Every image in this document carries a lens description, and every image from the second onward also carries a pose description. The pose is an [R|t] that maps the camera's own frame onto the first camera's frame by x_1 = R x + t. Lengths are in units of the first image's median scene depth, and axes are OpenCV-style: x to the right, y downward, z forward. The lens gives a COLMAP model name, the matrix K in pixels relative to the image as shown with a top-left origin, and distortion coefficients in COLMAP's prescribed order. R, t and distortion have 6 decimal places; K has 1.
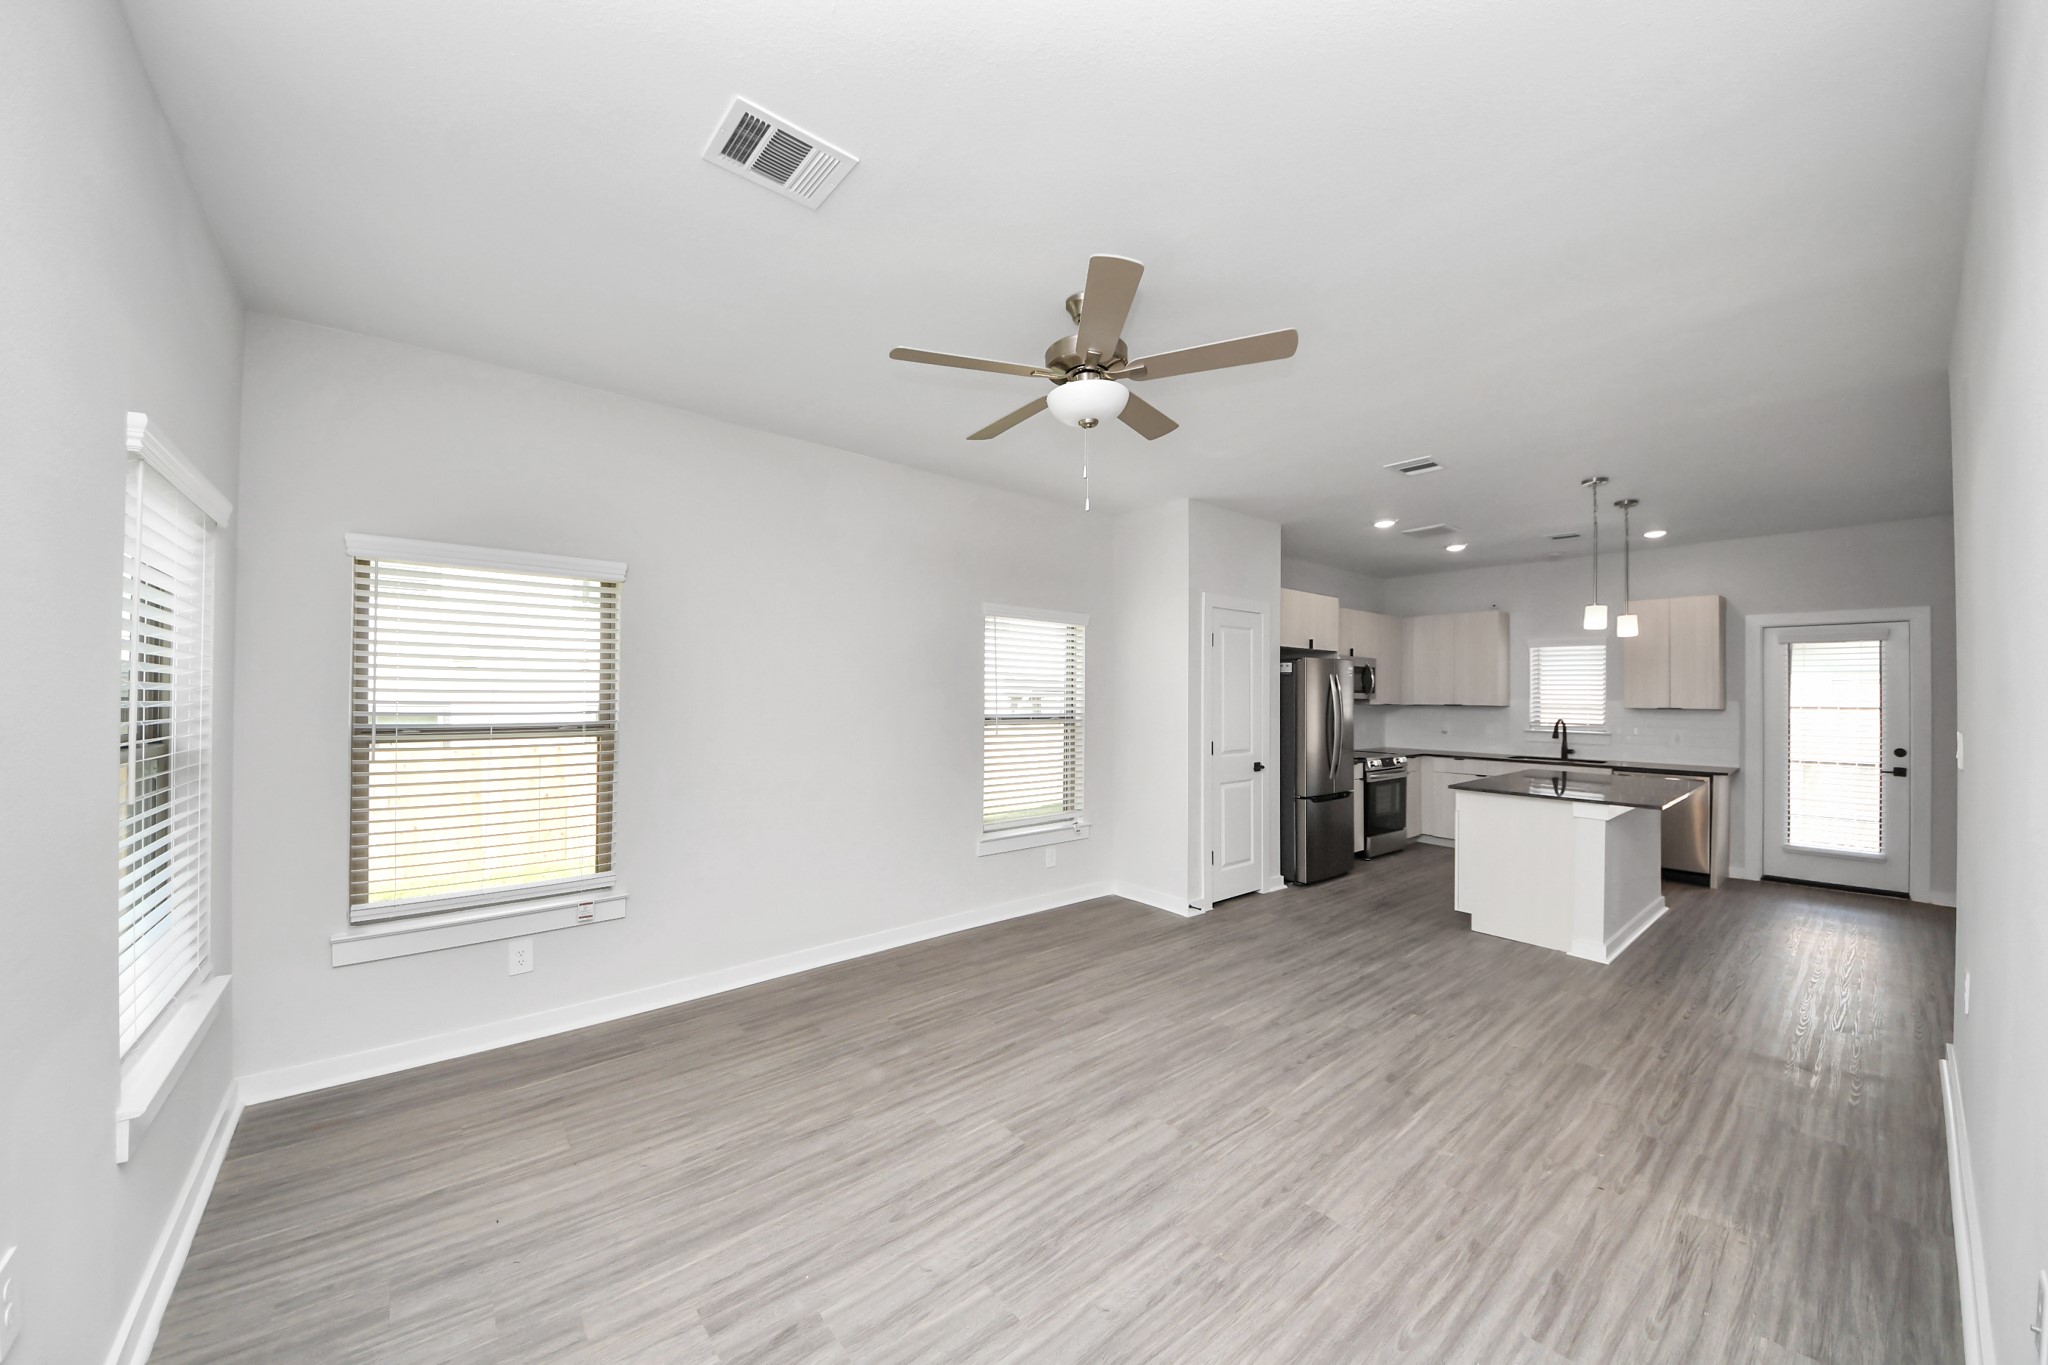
lens RADIAL K [[718.0, 0, 1003.3], [0, 718.0, 686.7], [0, 0, 1]] dist [0.030743, -0.019529]
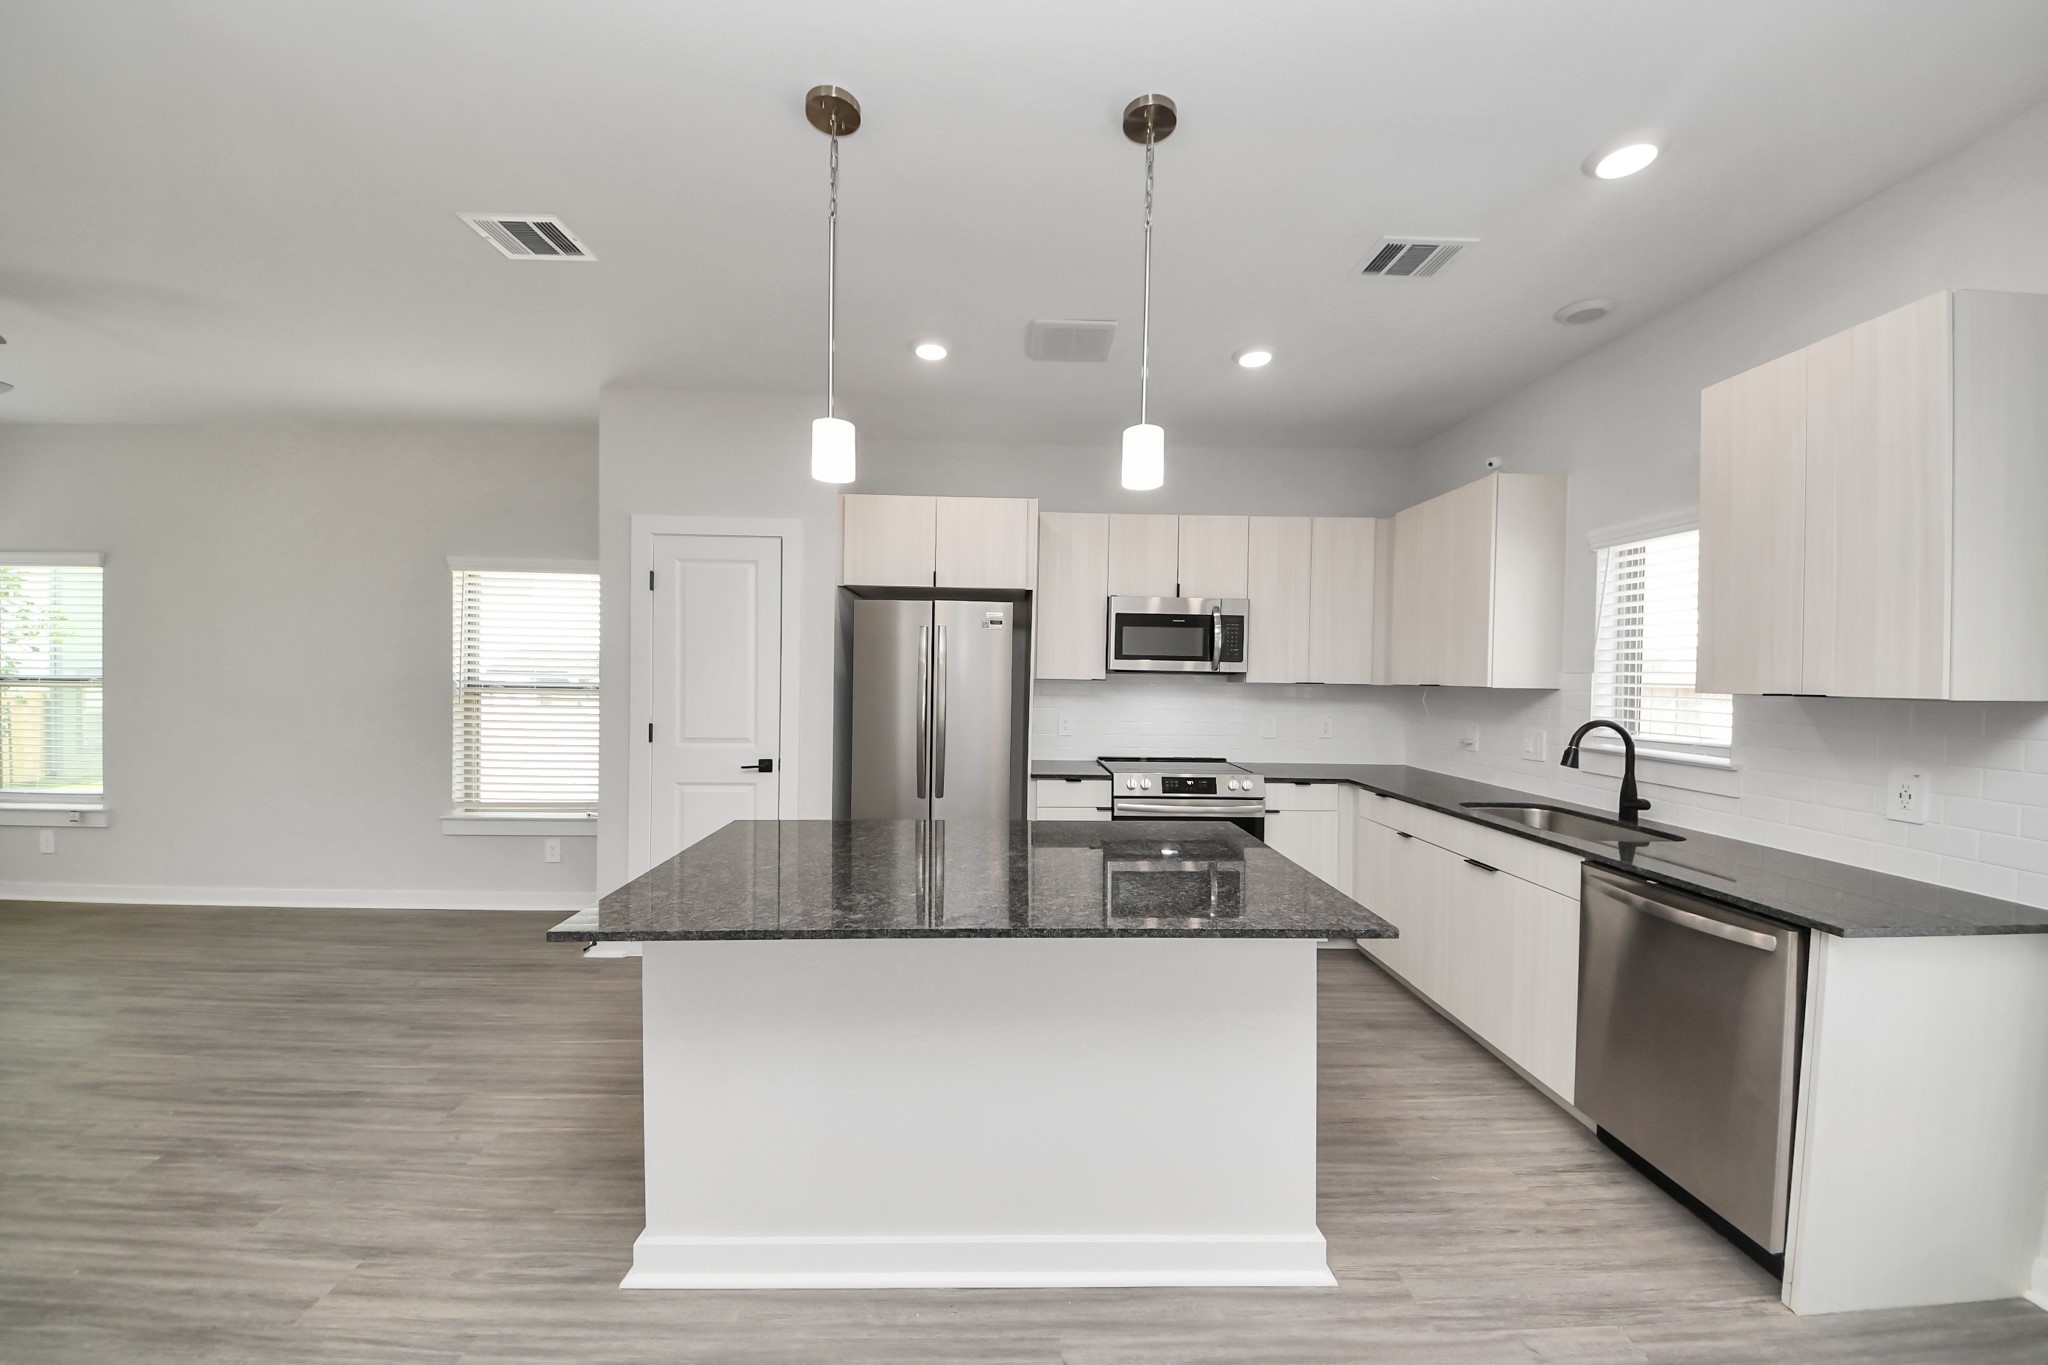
lens RADIAL K [[718.0, 0, 1003.3], [0, 718.0, 686.7], [0, 0, 1]] dist [0.030743, -0.019529]
pose [[0.789939, 0.012869, -0.613050, 0.972126], [-0.003167, 0.999852, 0.016909, 0.026559], [0.613177, -0.011416, 0.789863, 0.627680]]
